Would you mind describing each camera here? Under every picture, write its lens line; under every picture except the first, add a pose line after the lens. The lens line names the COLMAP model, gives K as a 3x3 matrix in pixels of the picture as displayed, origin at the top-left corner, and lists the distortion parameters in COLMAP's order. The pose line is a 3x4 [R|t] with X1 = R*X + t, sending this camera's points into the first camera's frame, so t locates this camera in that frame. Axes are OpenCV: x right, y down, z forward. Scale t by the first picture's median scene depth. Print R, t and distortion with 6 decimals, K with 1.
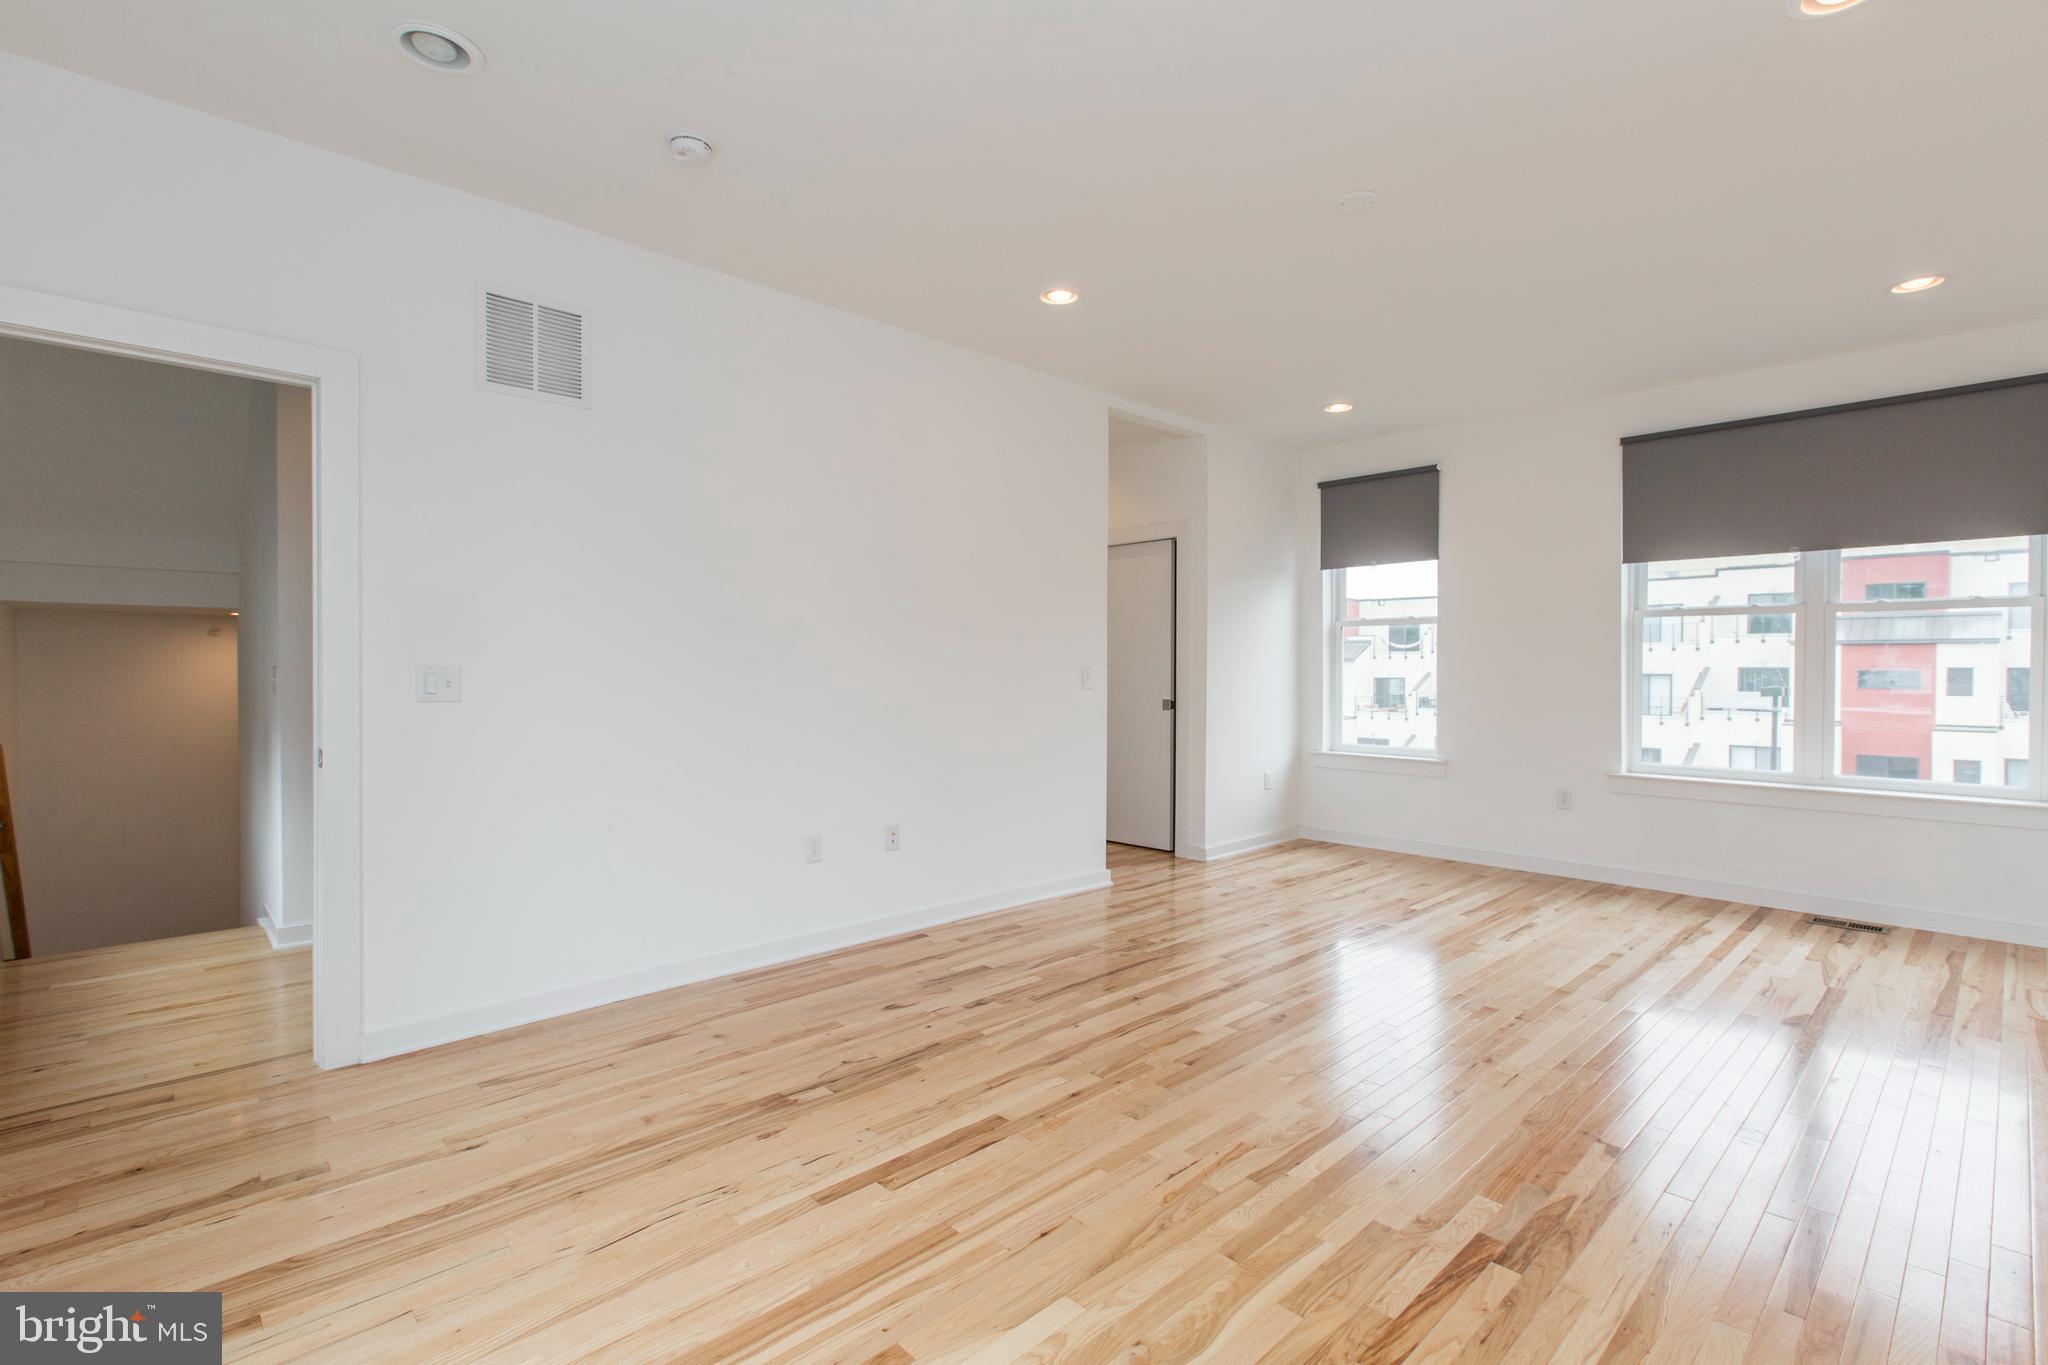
lens RADIAL K [[948.2, 0, 983.0], [0, 948.2, 671.9], [0, 0, 1]] dist [-0.000534, -0.000156]
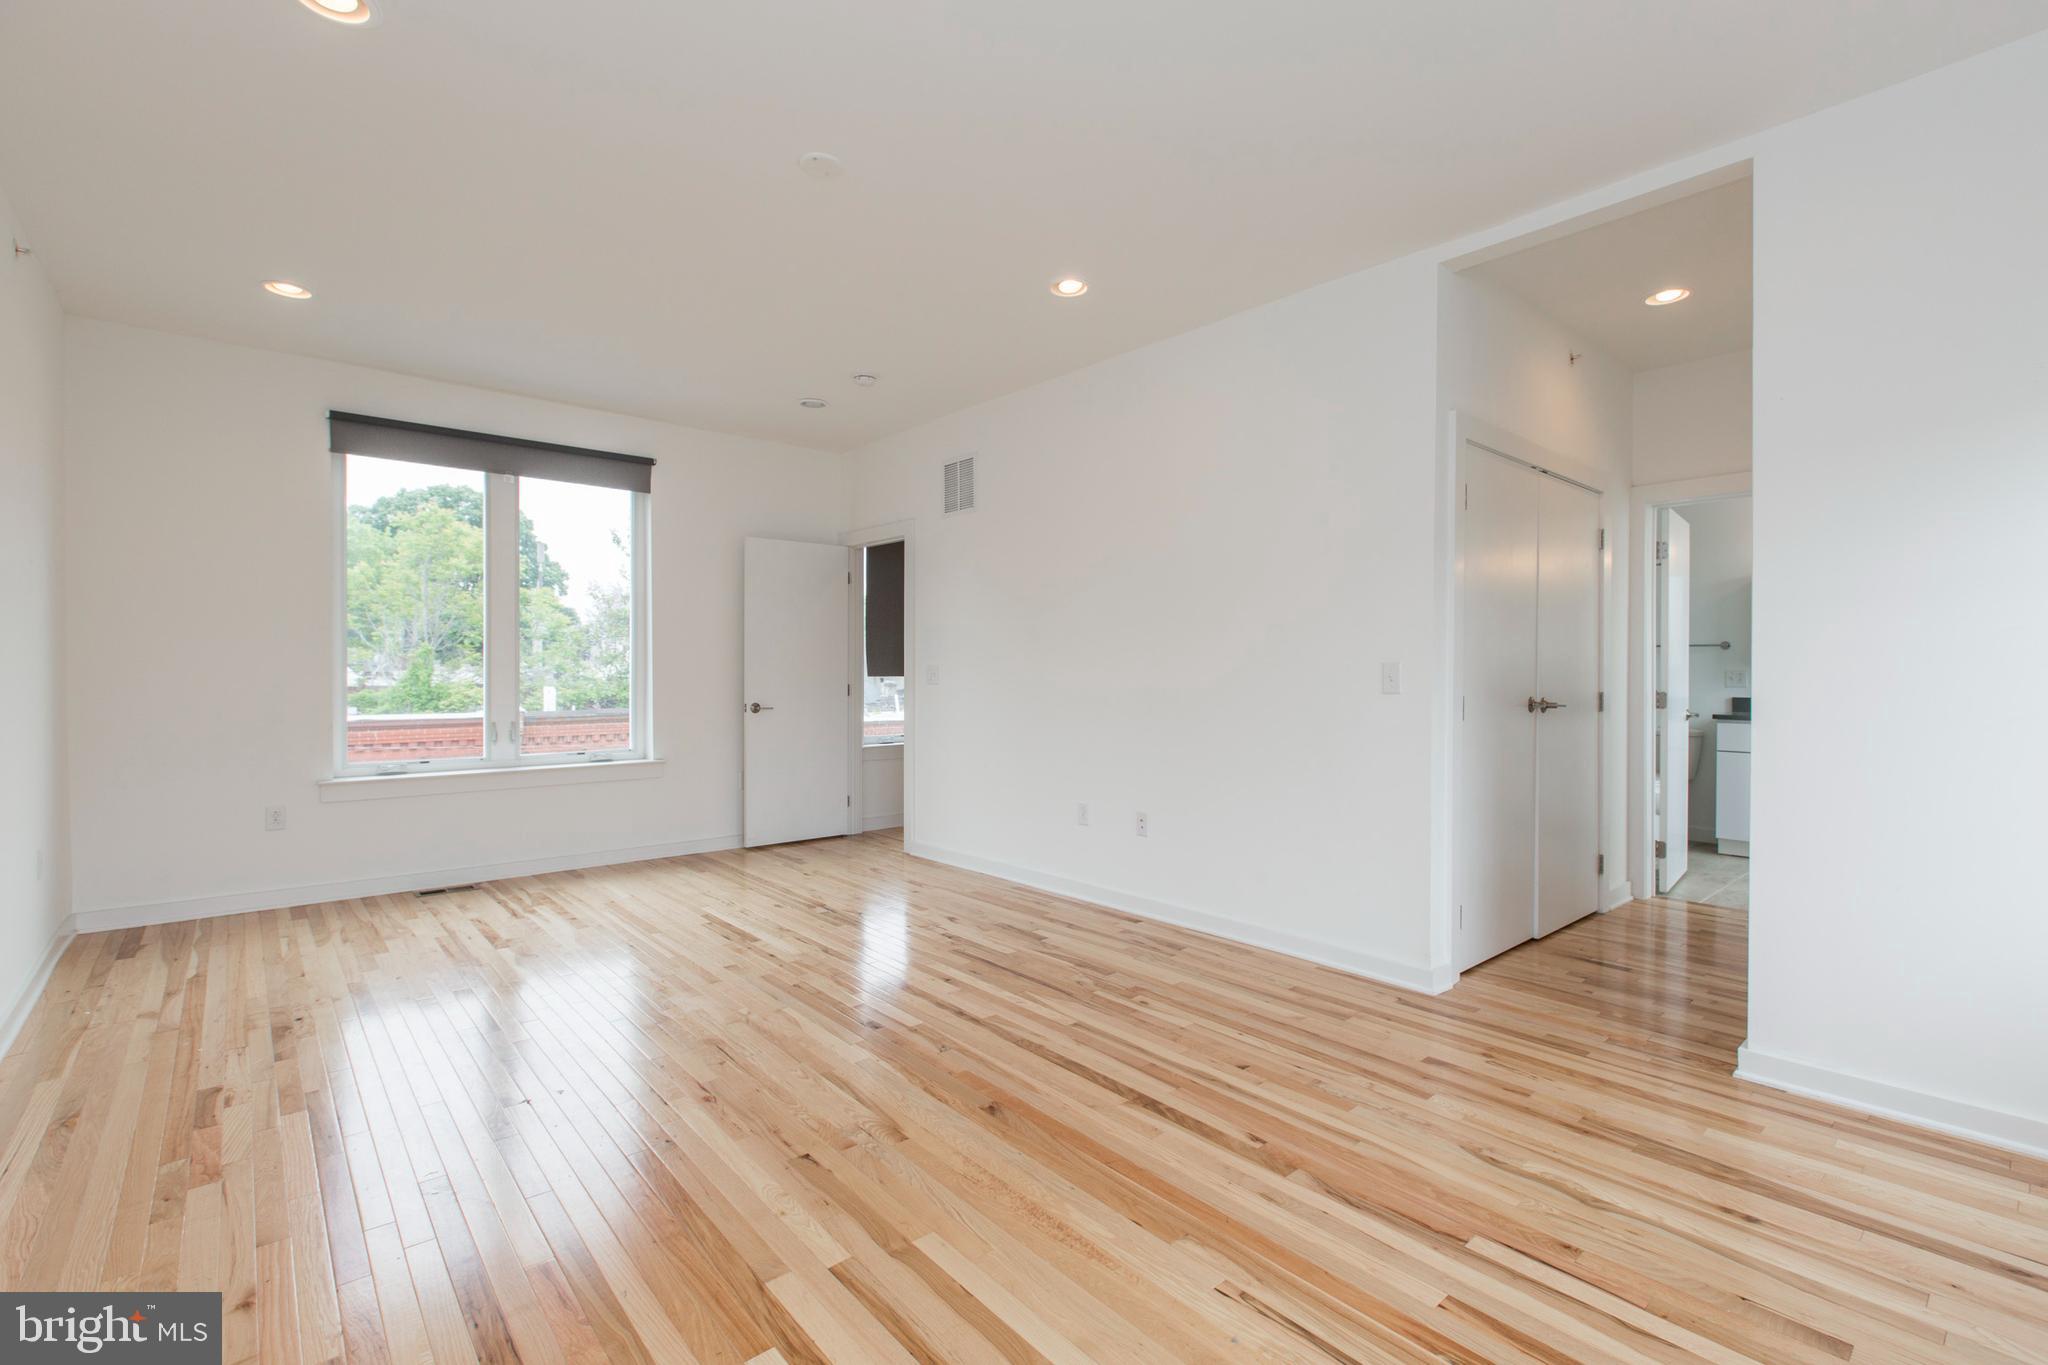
lens RADIAL K [[914.3, 0, 1024.0], [0, 914.3, 682.5], [0, 0, 1]] dist [0.000428, -0.000367]
pose [[-0.031623, 0.009505, -0.999455, 0.947457], [-0.002378, 0.999951, 0.009585, 0.004925], [0.999497, 0.002680, -0.031599, 0.906874]]
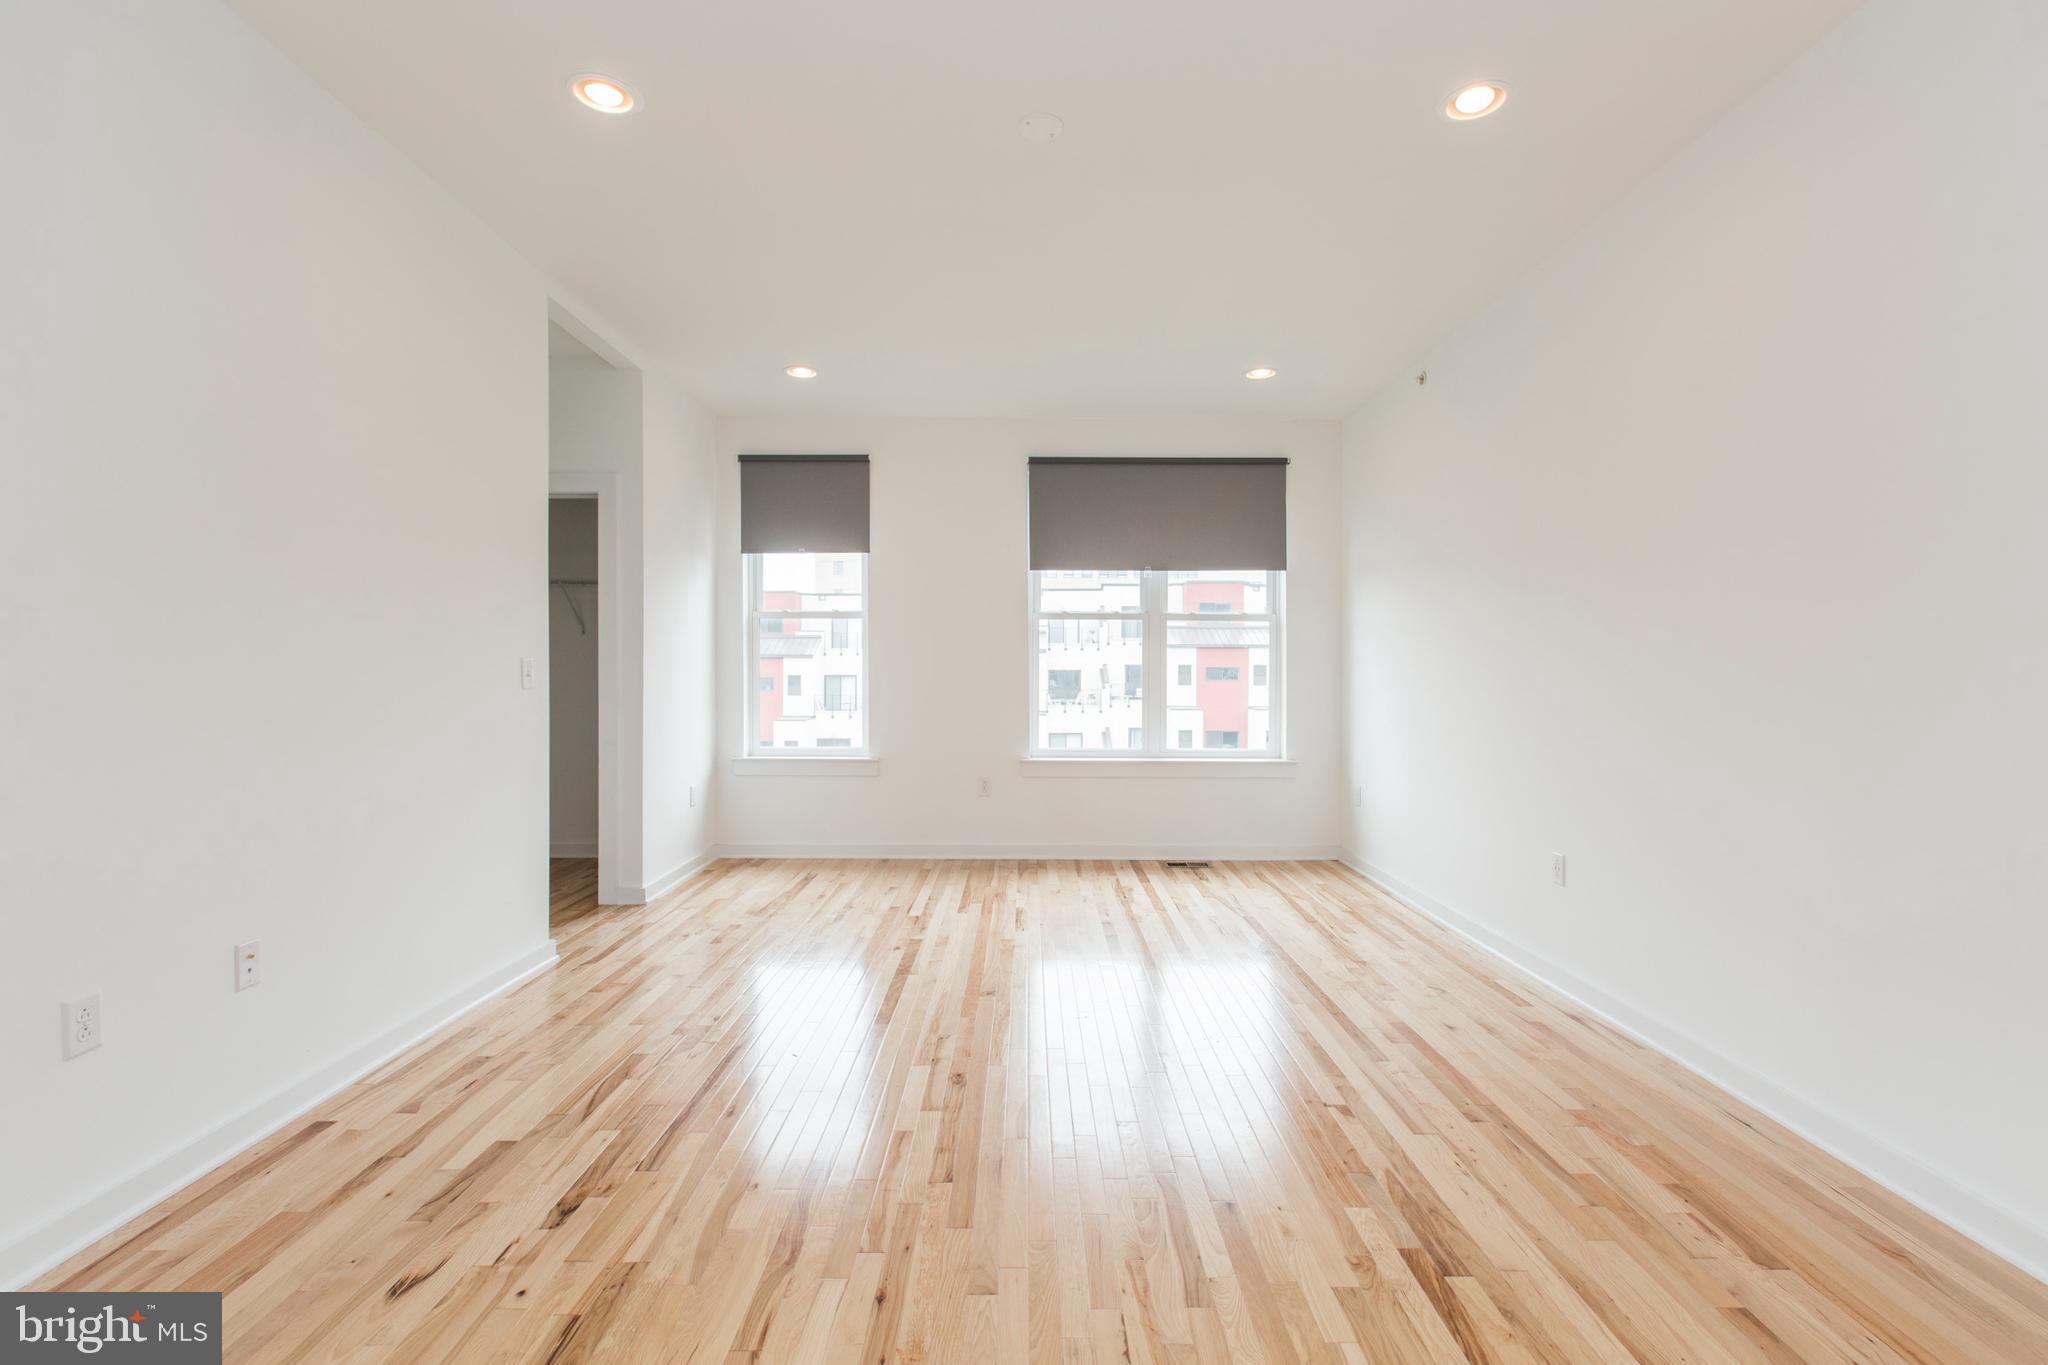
lens RADIAL K [[961.0, 0, 1024.0], [0, 961.0, 682.5], [0, 0, 1]] dist [0.000779, 0.000201]
pose [[0.669734, -0.007110, 0.742567, -0.206971], [0.000353, 0.999957, 0.009257, 0.008284], [-0.742601, -0.005938, 0.669708, 0.304355]]
